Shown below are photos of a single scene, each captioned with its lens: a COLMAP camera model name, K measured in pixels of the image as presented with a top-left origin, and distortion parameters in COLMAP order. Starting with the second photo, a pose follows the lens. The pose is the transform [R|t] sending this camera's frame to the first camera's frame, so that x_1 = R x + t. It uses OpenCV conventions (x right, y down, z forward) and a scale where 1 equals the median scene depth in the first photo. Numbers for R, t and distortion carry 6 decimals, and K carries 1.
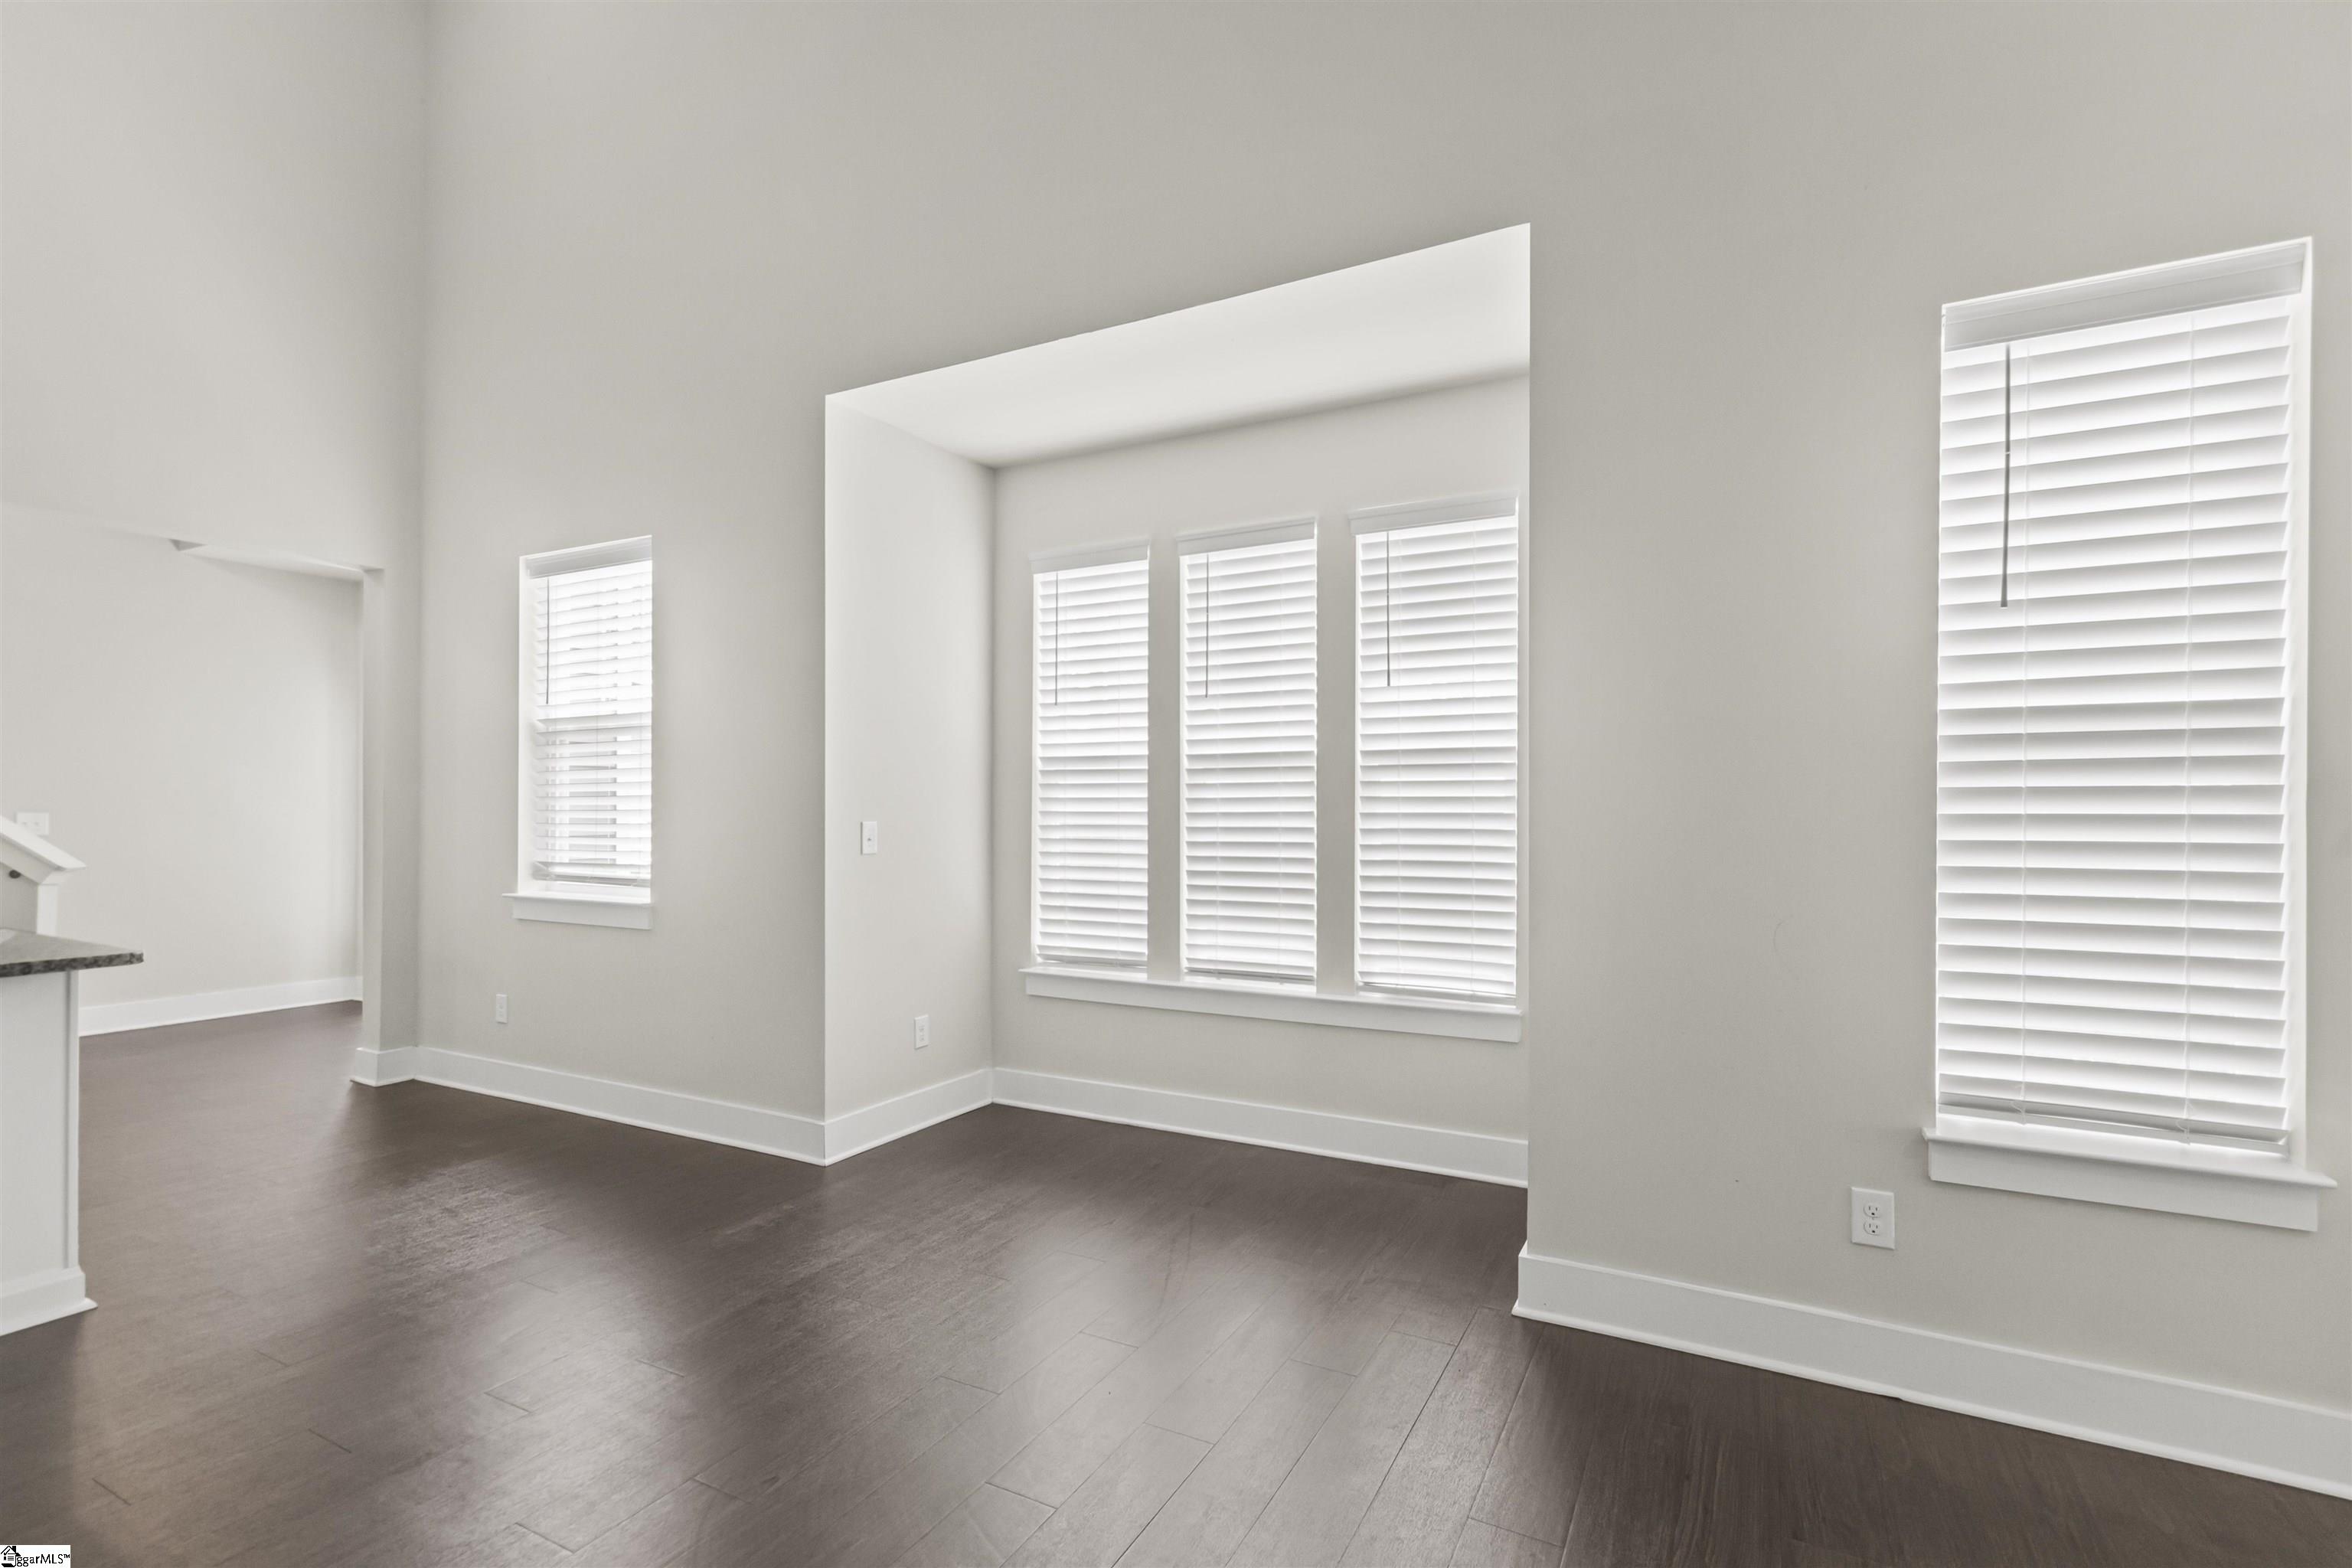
lens RADIAL K [[1107.7, 0, 1174.4], [0, 1107.7, 798.5], [0, 0, 1]] dist [0.001741, -0.000111]
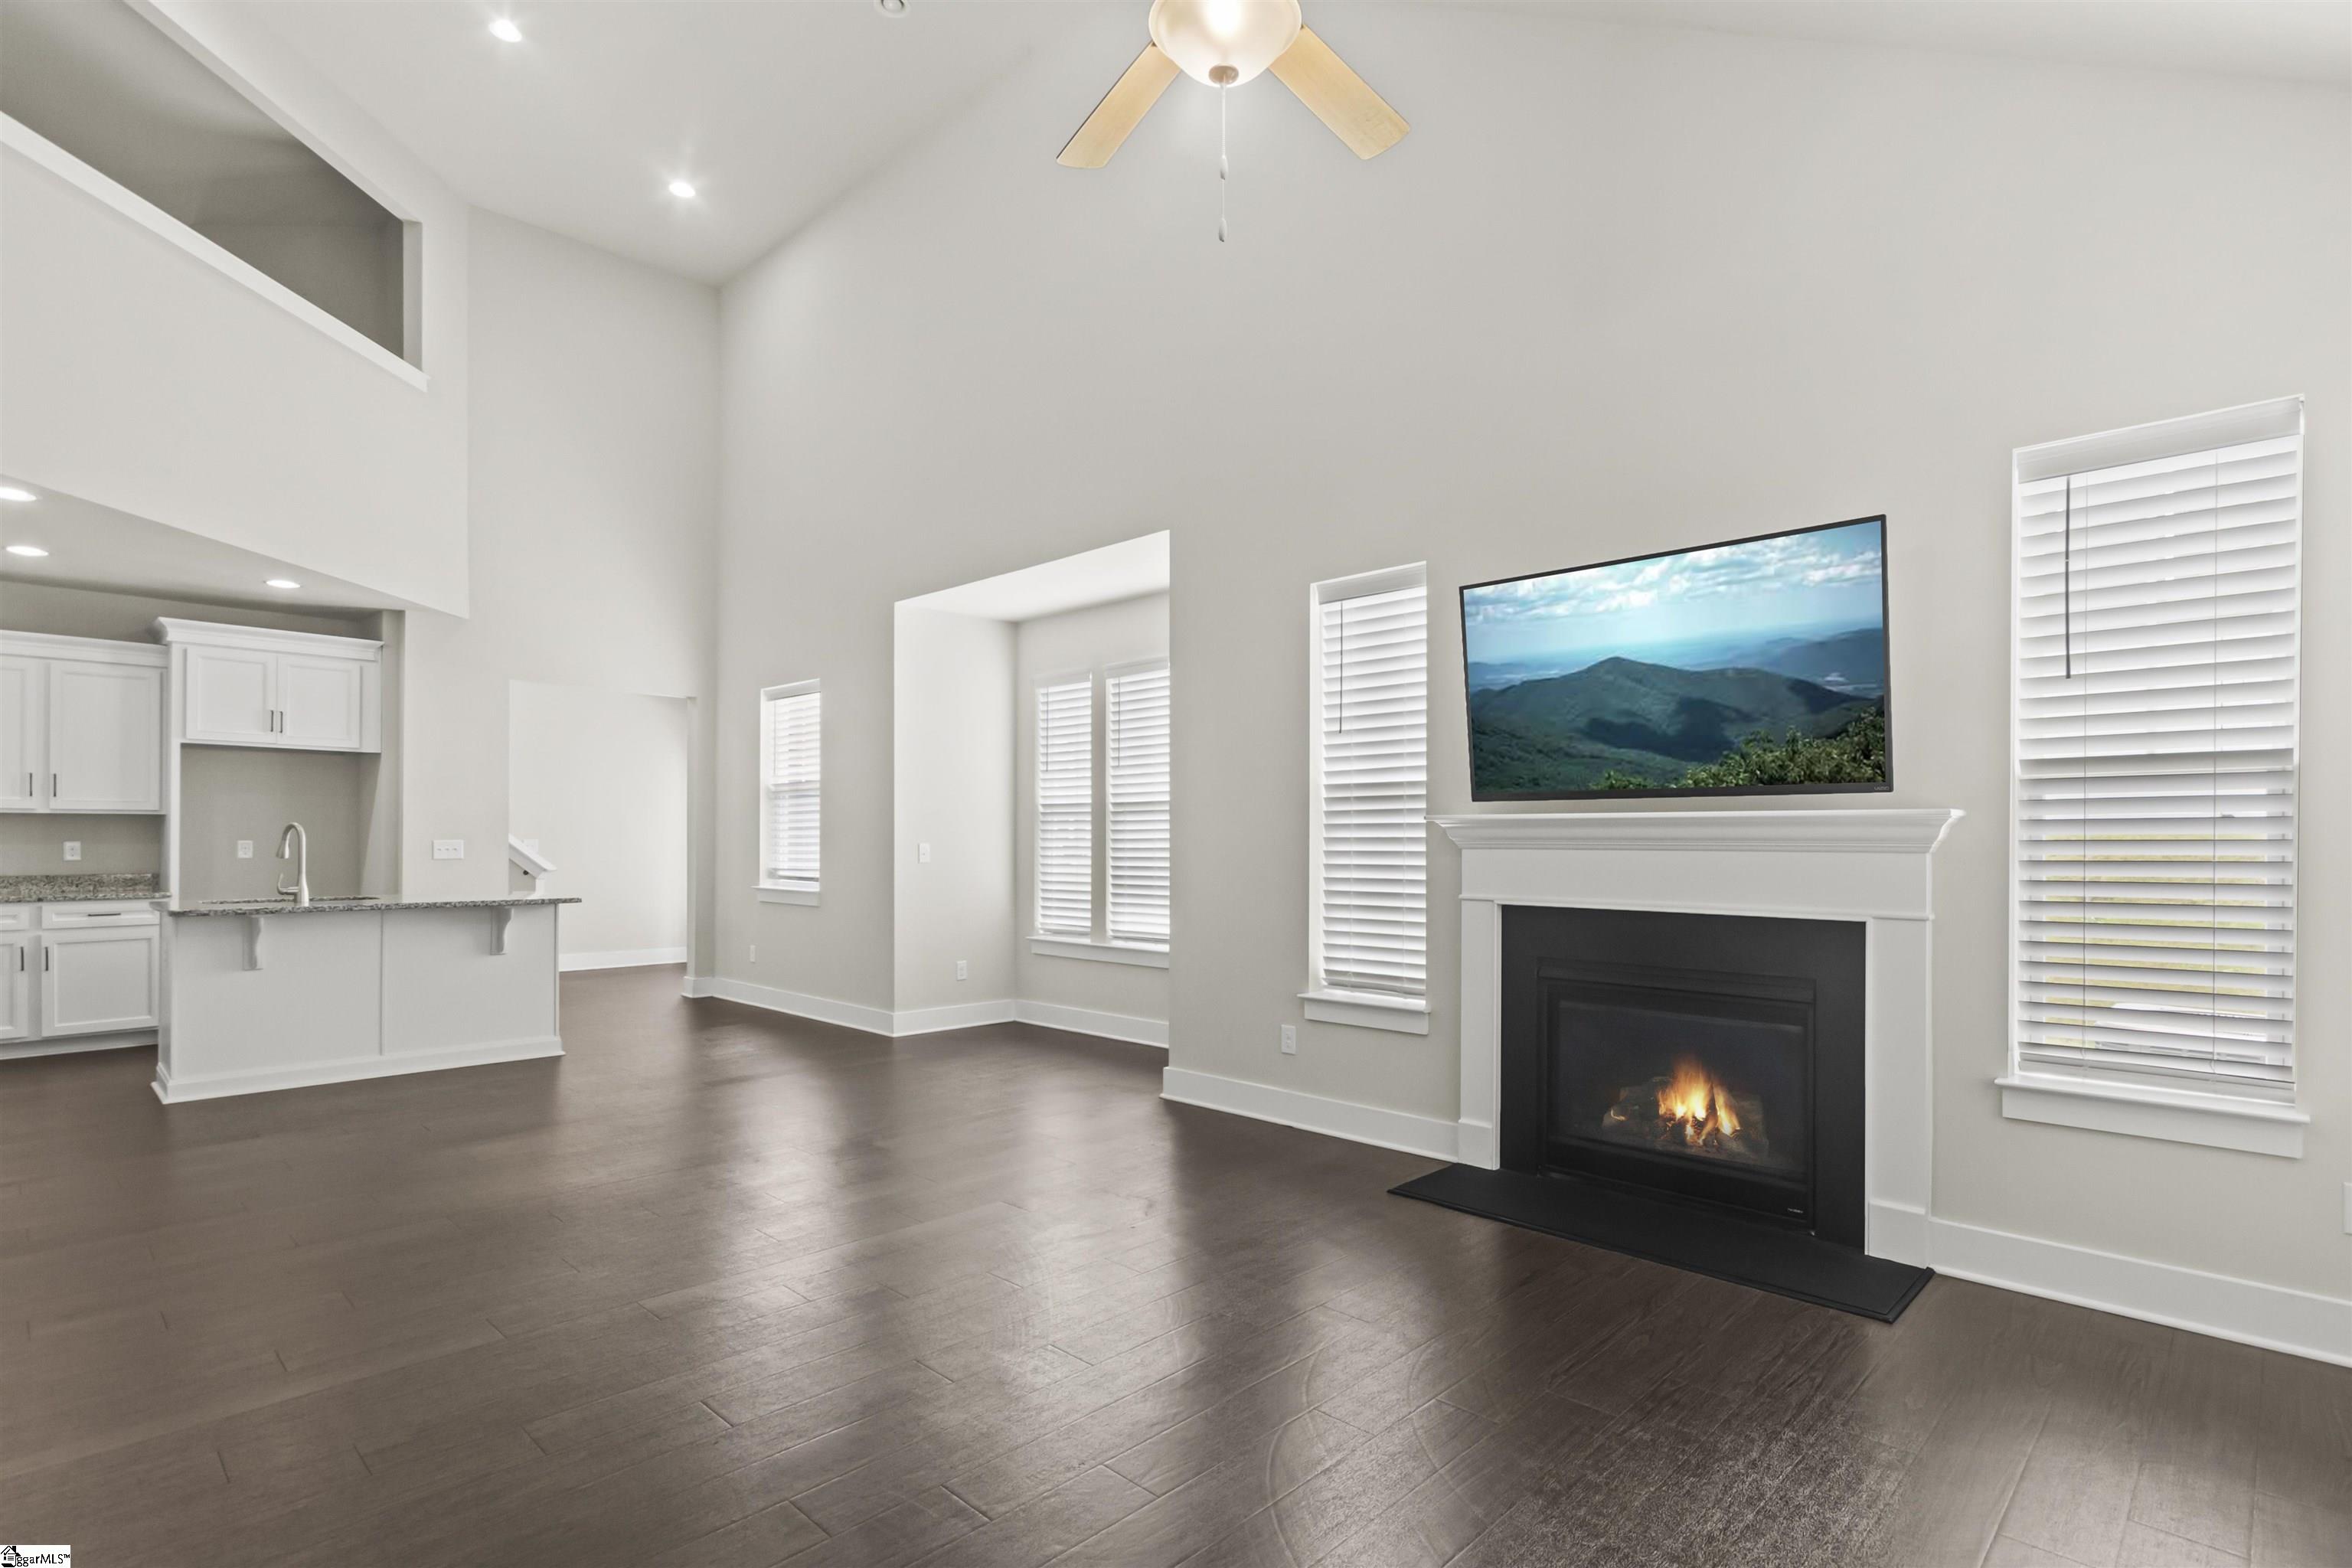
lens RADIAL K [[1151.9, 0, 1173.7], [0, 1151.9, 830.5], [0, 0, 1]] dist [-0.040528, -0.000142]
pose [[0.962601, -0.002629, -0.270910, 0.549563], [0.003162, 0.999994, 0.001533, -0.001122], [0.270905, -0.002332, 0.962603, -0.577694]]
